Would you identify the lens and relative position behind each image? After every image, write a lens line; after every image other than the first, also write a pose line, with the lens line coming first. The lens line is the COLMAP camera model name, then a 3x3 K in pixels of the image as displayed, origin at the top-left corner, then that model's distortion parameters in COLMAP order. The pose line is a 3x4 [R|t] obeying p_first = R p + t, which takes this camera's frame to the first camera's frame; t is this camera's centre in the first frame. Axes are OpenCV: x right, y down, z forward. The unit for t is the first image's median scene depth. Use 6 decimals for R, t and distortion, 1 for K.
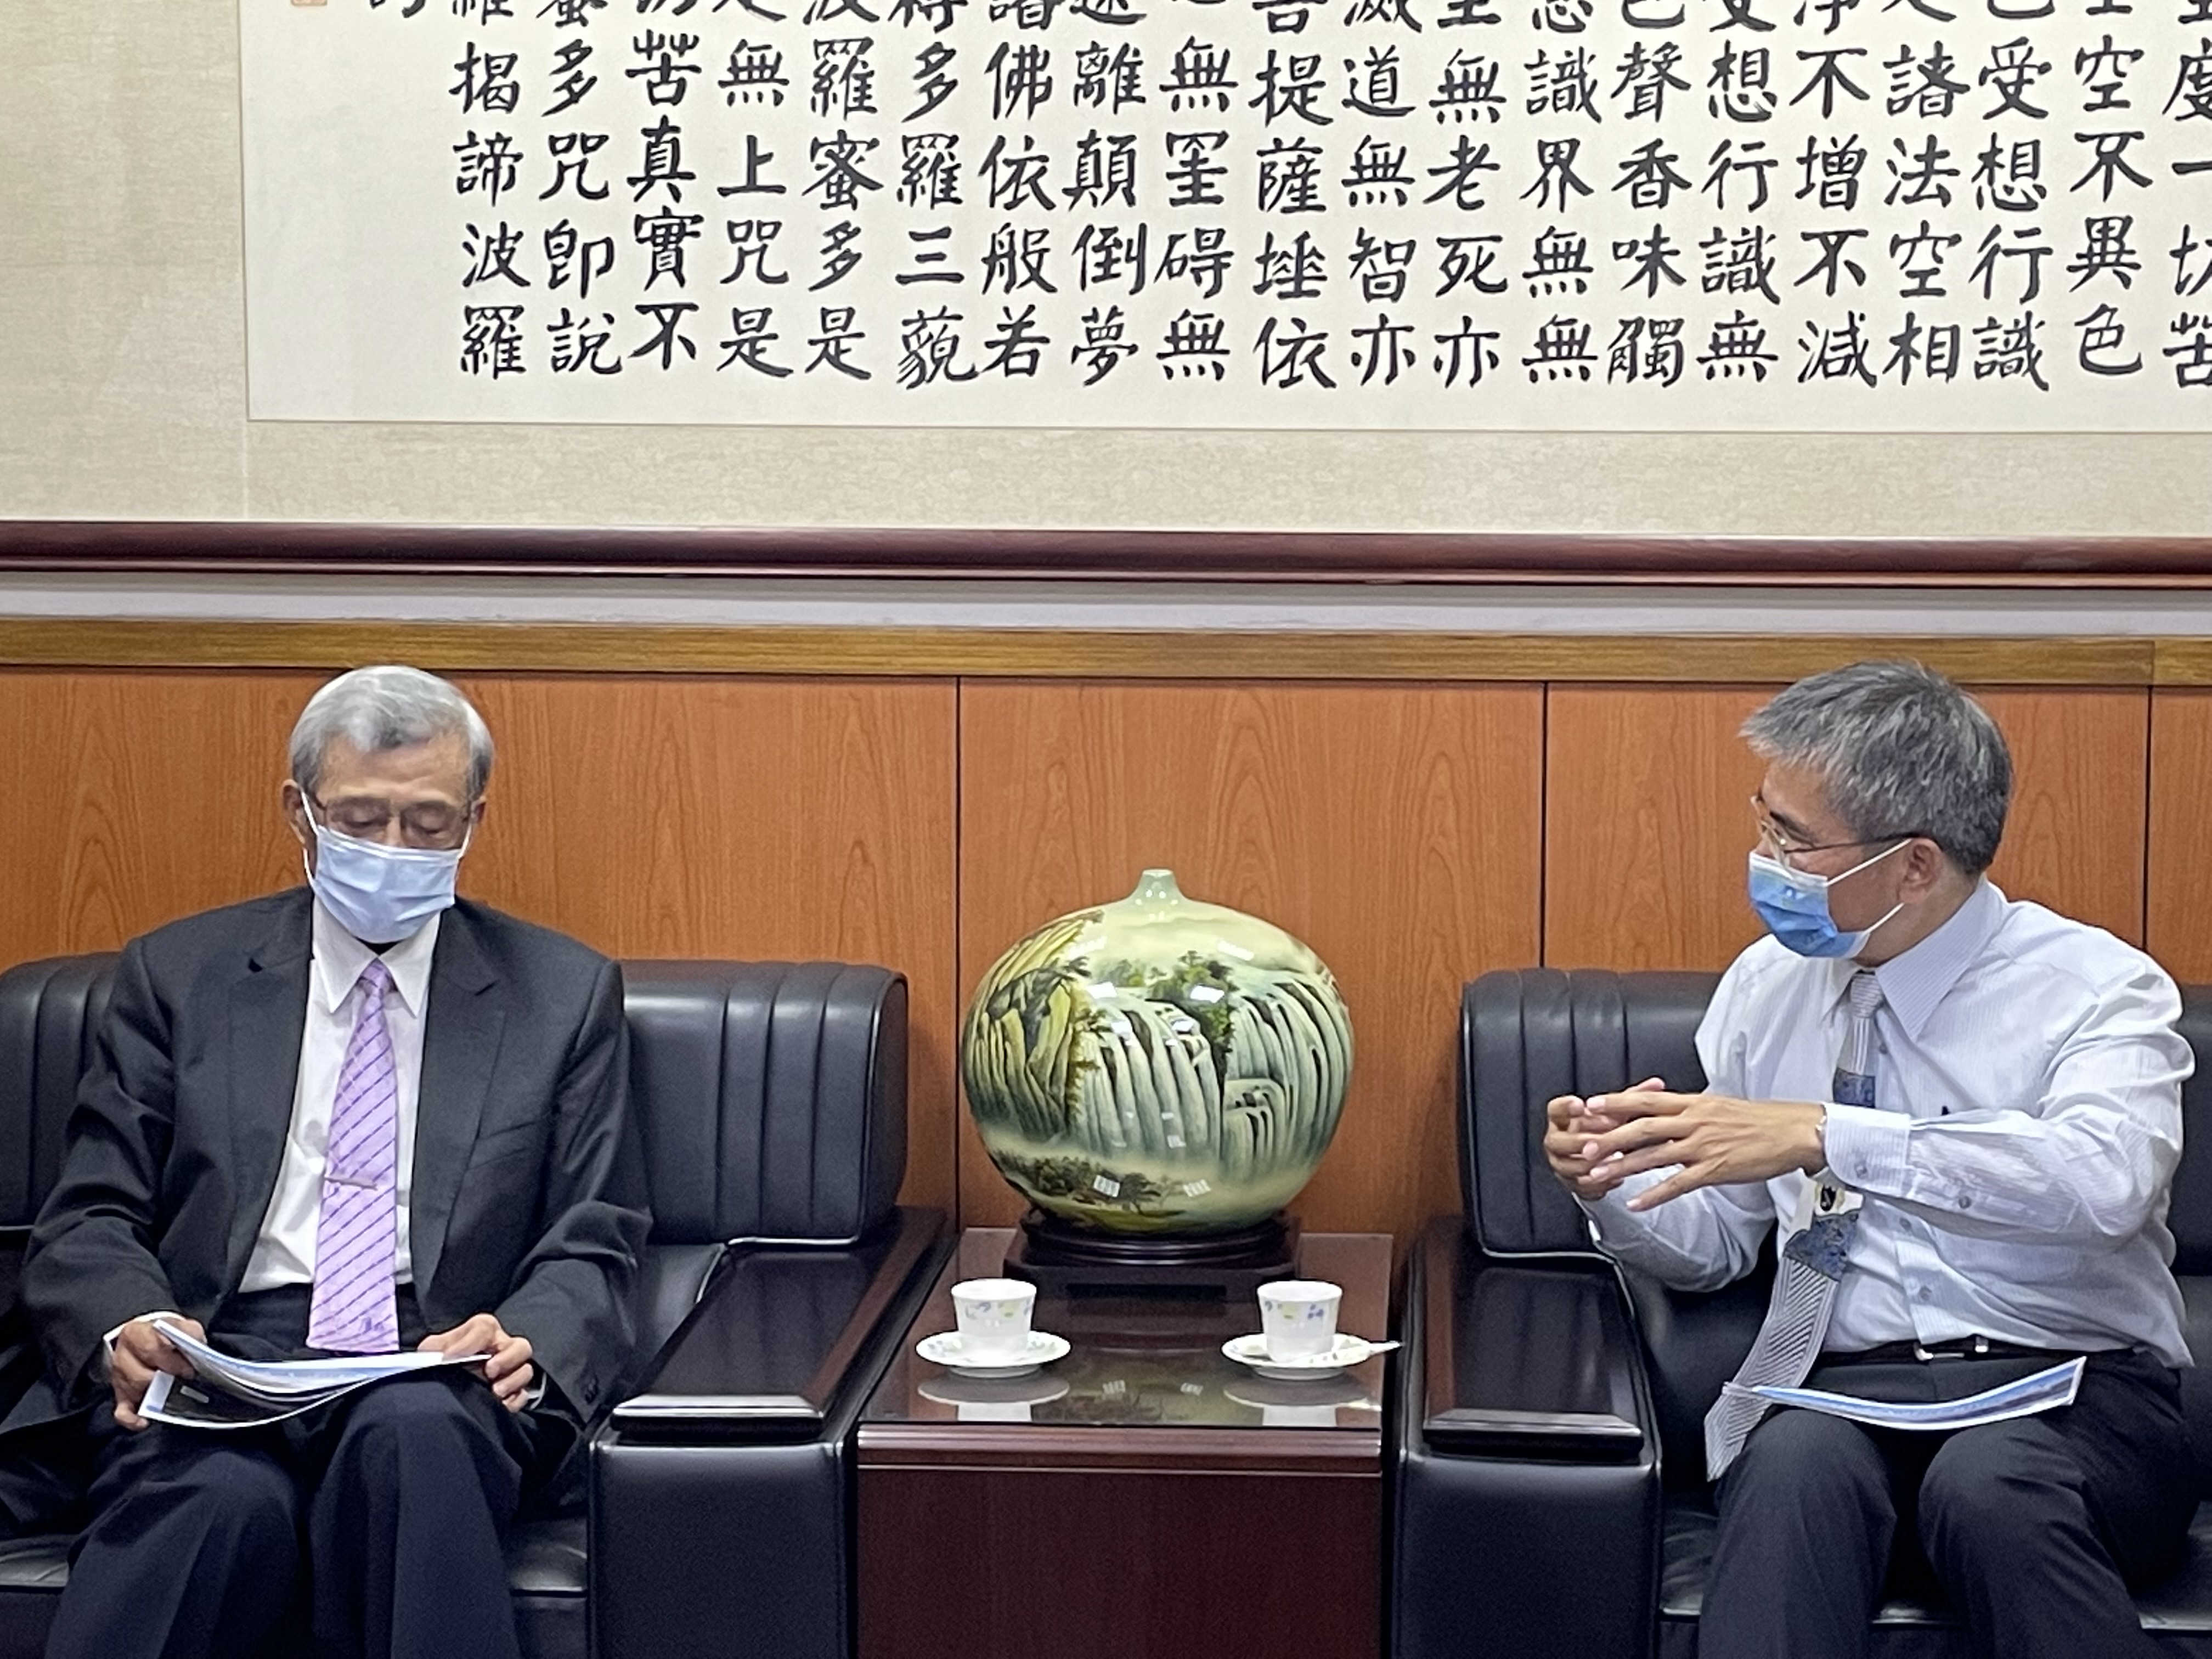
lens RADIAL K [[4253.7, 0, 1107.7], [0, 4253.7, 821.8], [0, 0, 1]] dist [0.088120, 0.000000]
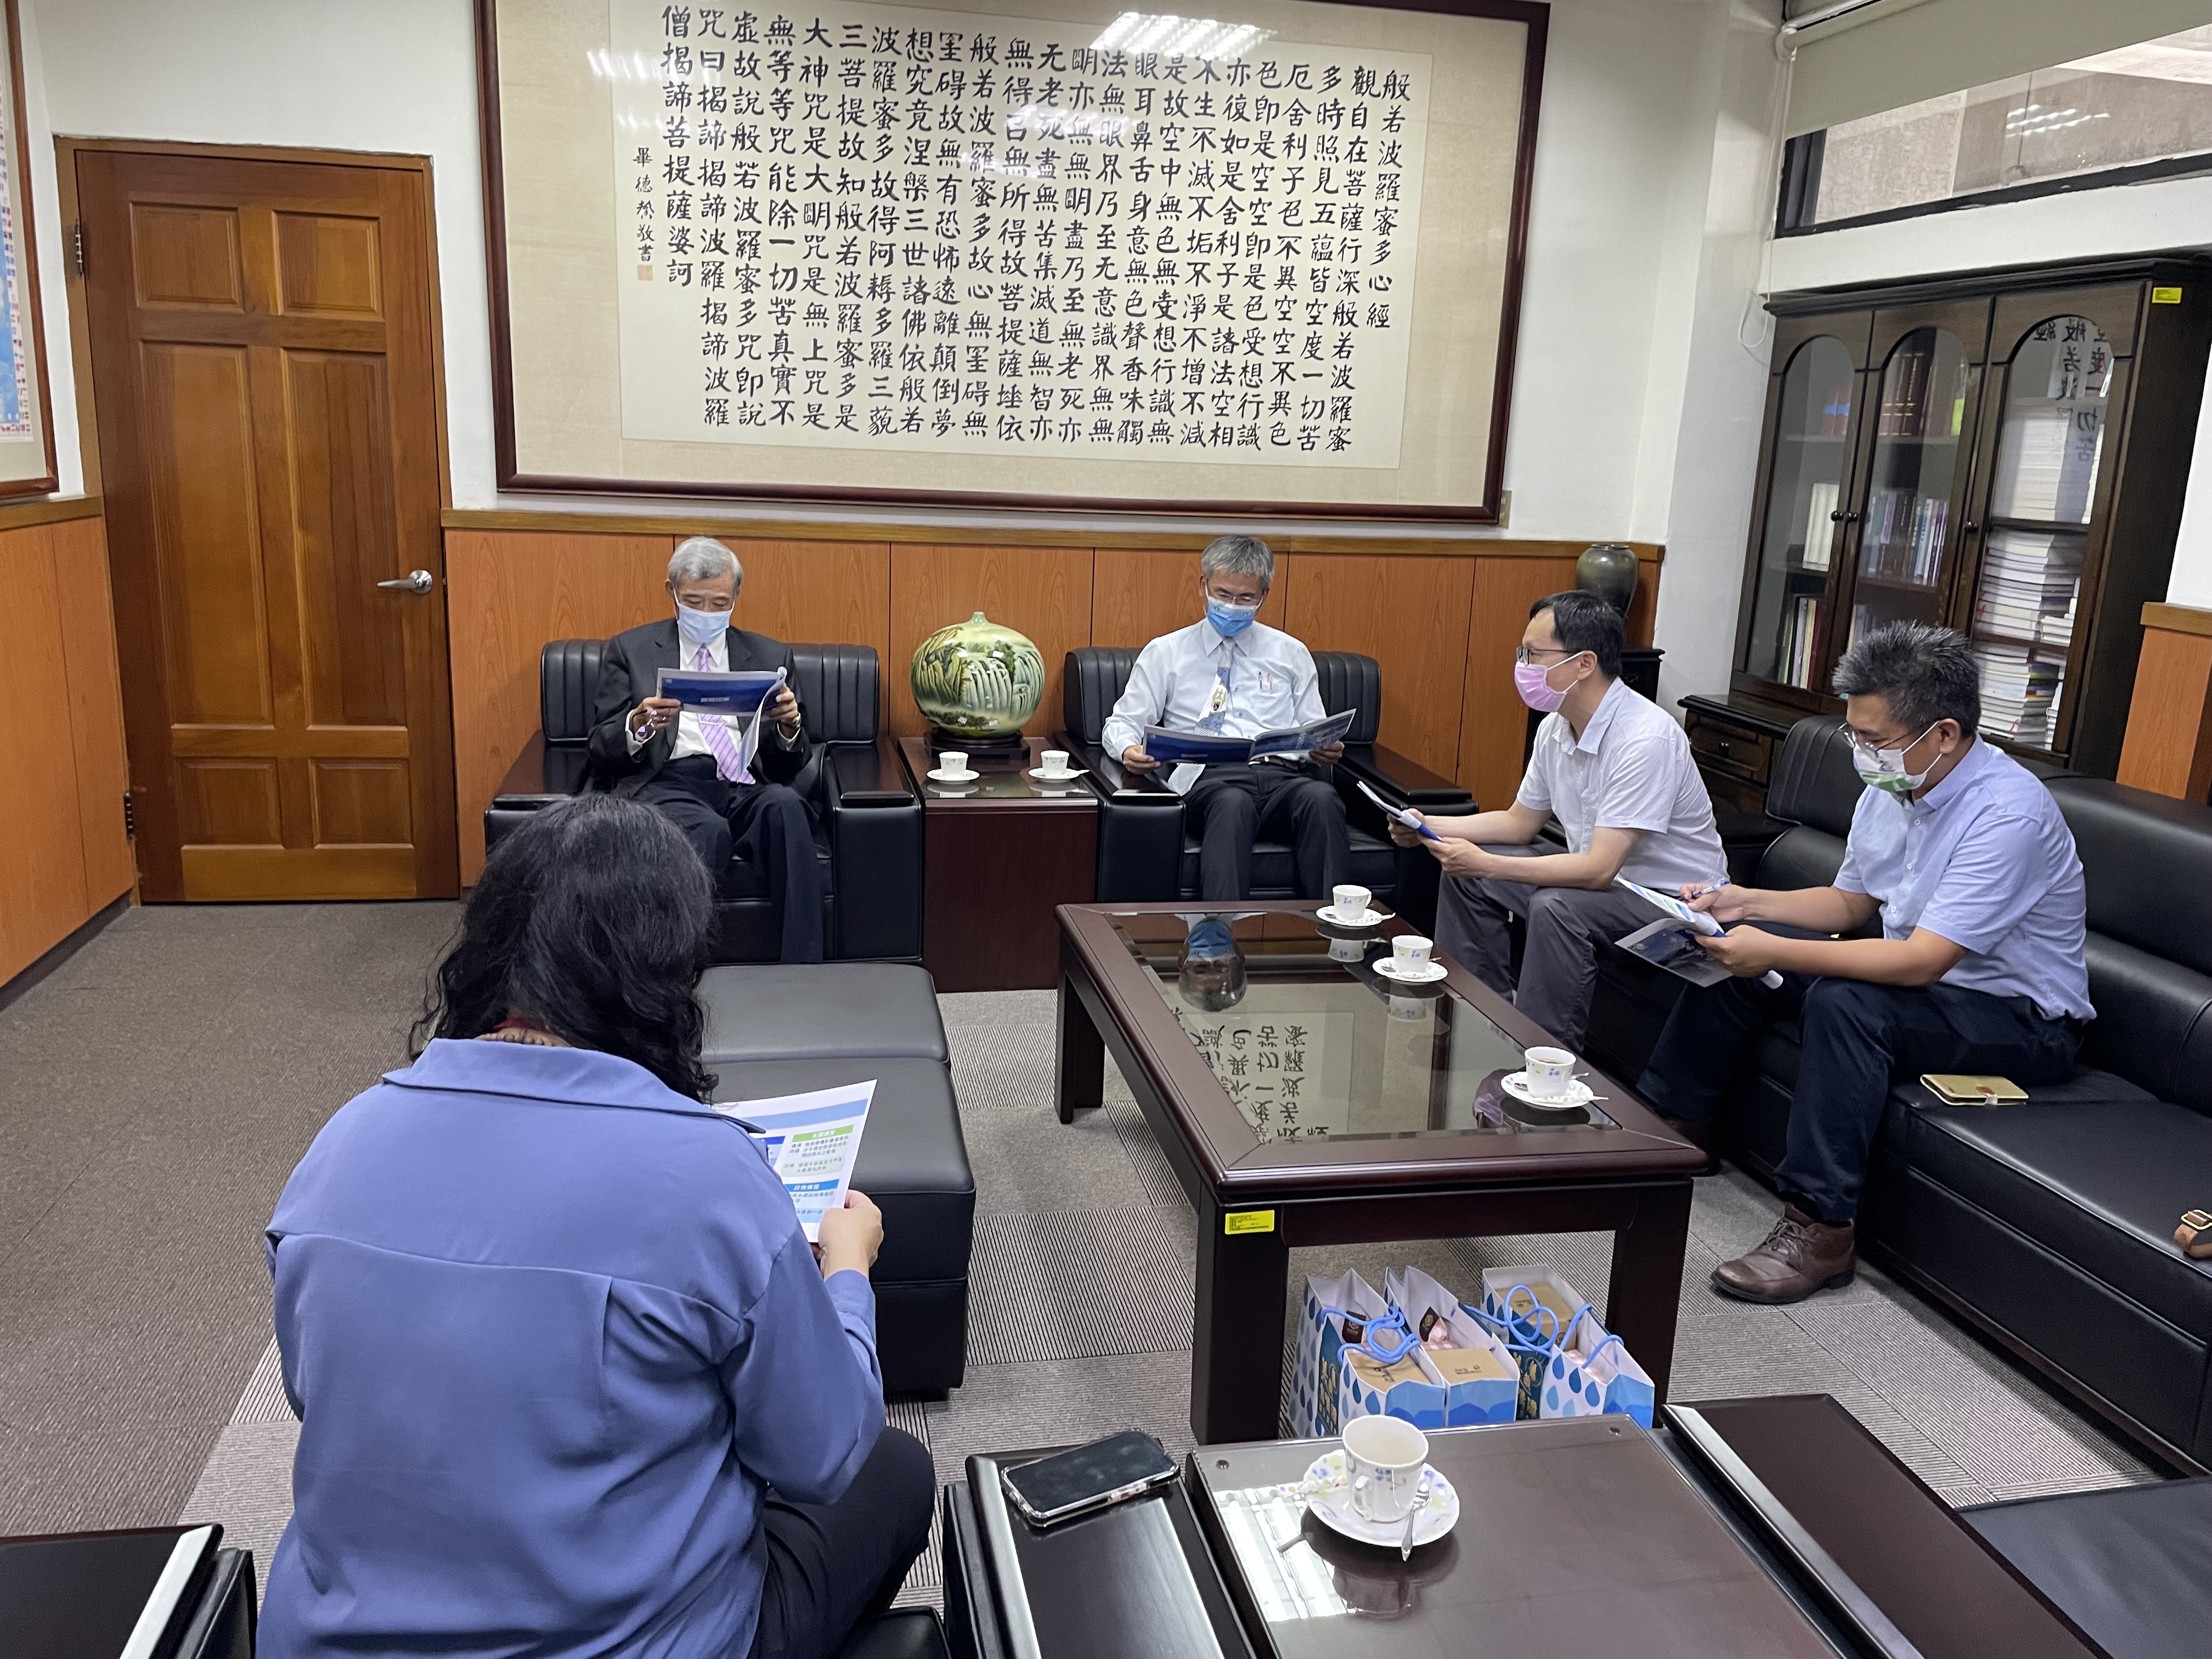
lens RADIAL K [[1689.3, 0, 1101.2], [0, 1689.3, 837.1], [0, 0, 1]] dist [0.053399, -0.003737]
pose [[0.964822, -0.028640, 0.261341, -0.201516], [-0.008600, 0.990078, 0.140254, 0.000864], [-0.262765, -0.137567, 0.955003, -0.131552]]
